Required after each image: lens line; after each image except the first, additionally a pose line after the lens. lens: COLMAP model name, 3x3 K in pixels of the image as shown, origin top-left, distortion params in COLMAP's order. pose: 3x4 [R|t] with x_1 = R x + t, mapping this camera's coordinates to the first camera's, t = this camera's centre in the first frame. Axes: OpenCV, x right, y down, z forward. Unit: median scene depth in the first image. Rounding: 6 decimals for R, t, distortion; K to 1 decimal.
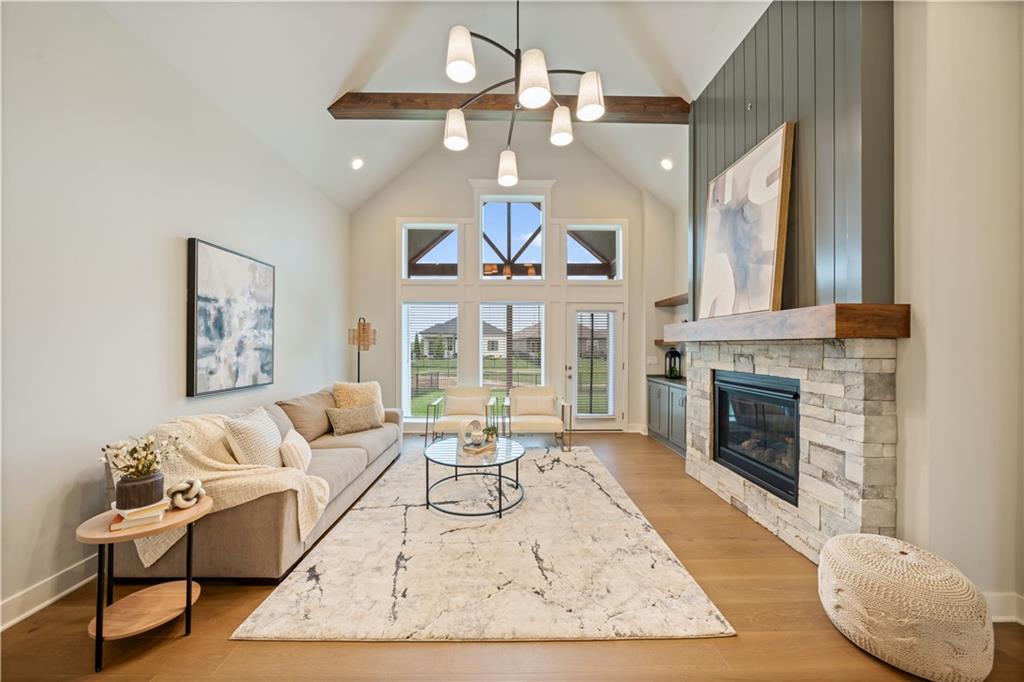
lens RADIAL K [[352.0, 0, 514.3], [0, 352.0, 345.3], [0, 0, 1]] dist [-0.009967, 0.001357]
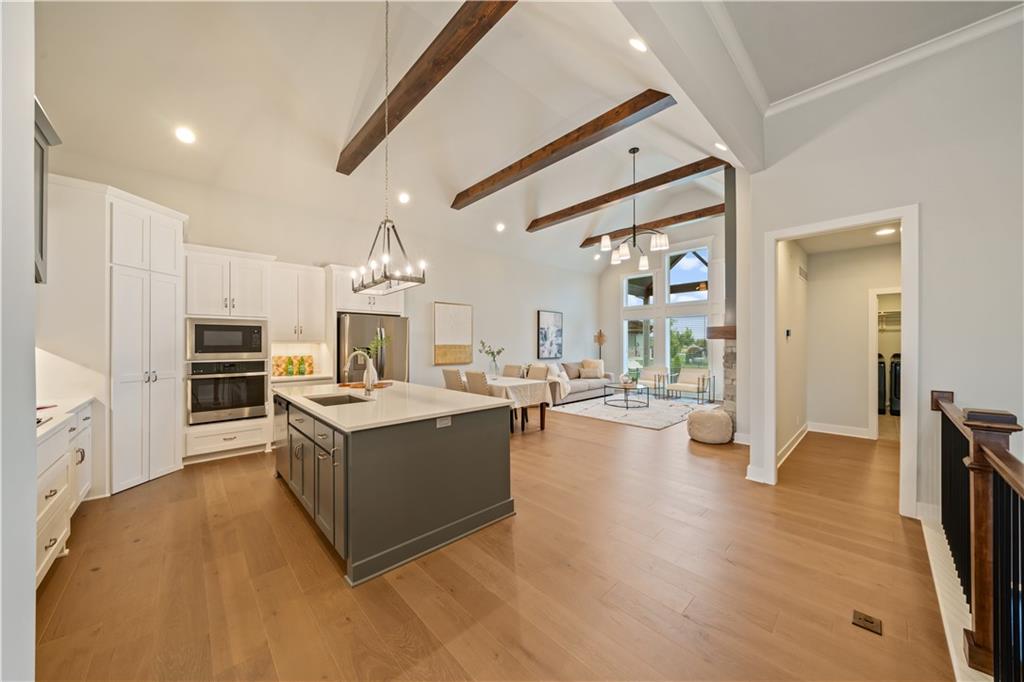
lens RADIAL K [[352.0, 0, 512.0], [0, 352.0, 342.4], [0, 0, 1]] dist [-0.009967, 0.001357]
pose [[0.674442, -0.005910, -0.738304, 1.185467], [0.002464, 0.999980, -0.005754, 0.010699], [0.738324, 0.002061, 0.674443, -1.243832]]
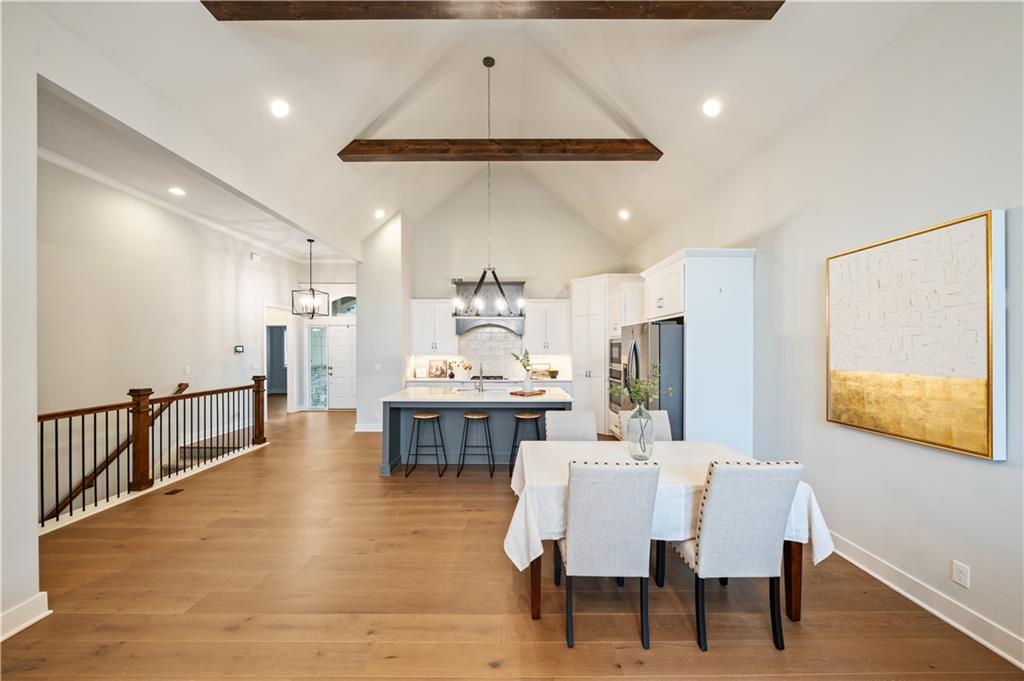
lens RADIAL K [[352.0, 0, 509.4], [0, 352.0, 351.1], [0, 0, 1]] dist [-0.009967, 0.001357]
pose [[-0.999948, -0.001602, 0.010090, -0.027607], [-0.001524, 0.999969, 0.007705, -0.038299], [-0.010102, 0.007689, -0.999919, 0.763035]]
